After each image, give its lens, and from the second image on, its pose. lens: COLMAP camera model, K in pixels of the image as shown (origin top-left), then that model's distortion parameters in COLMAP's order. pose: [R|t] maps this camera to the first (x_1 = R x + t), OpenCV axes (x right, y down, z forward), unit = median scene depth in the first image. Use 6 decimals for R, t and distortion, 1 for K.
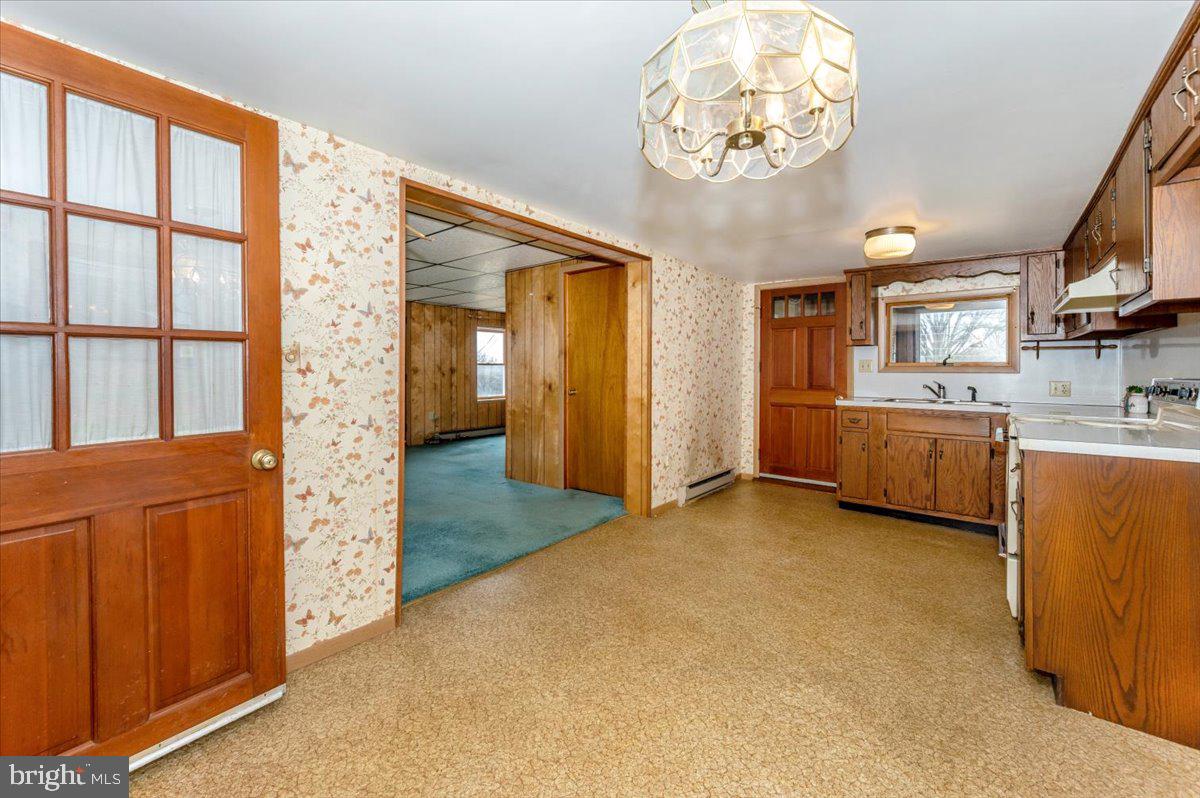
lens RADIAL K [[479.8, 0, 608.3], [0, 479.8, 371.9], [0, 0, 1]] dist [0.000179, 0.000921]
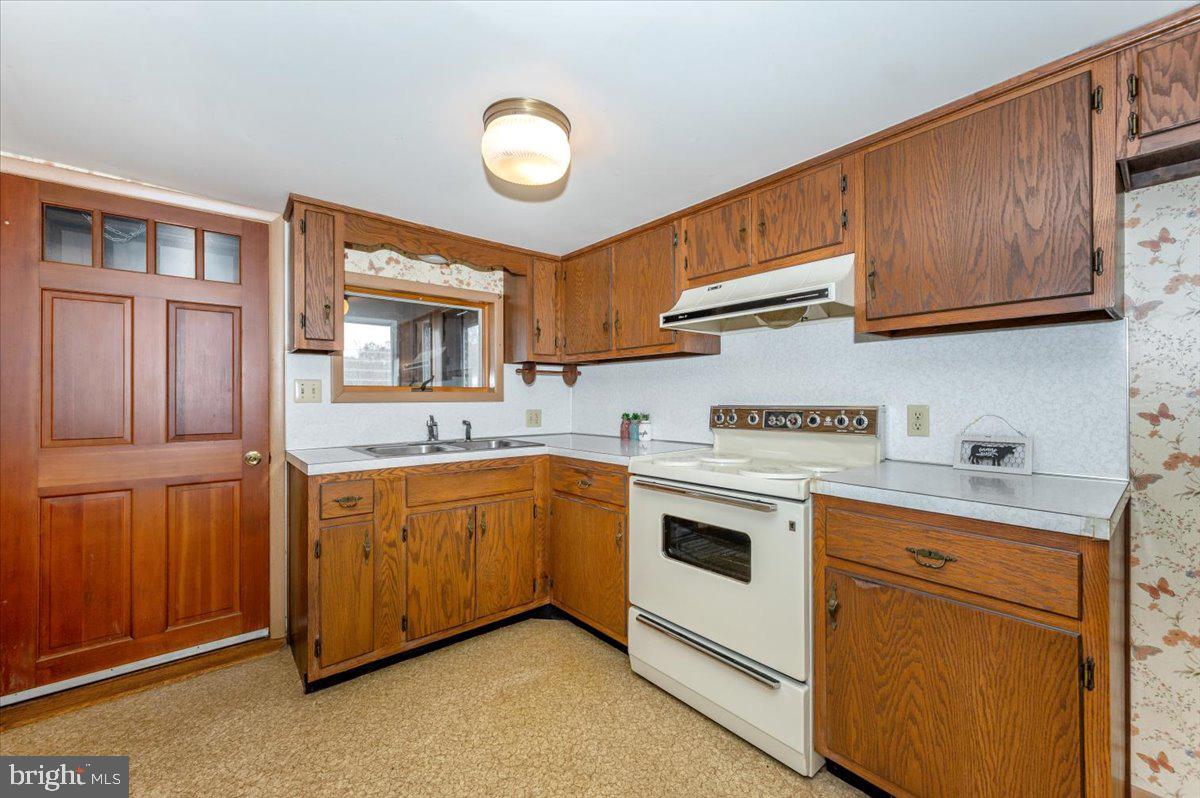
lens RADIAL K [[479.8, 0, 596.4], [0, 479.8, 393.5], [0, 0, 1]] dist [0.000179, 0.000921]
pose [[0.201791, 0.004583, 0.979418, 0.087145], [0.005107, 0.999971, -0.005731, -0.004877], [-0.979415, 0.006158, 0.201761, 0.675530]]
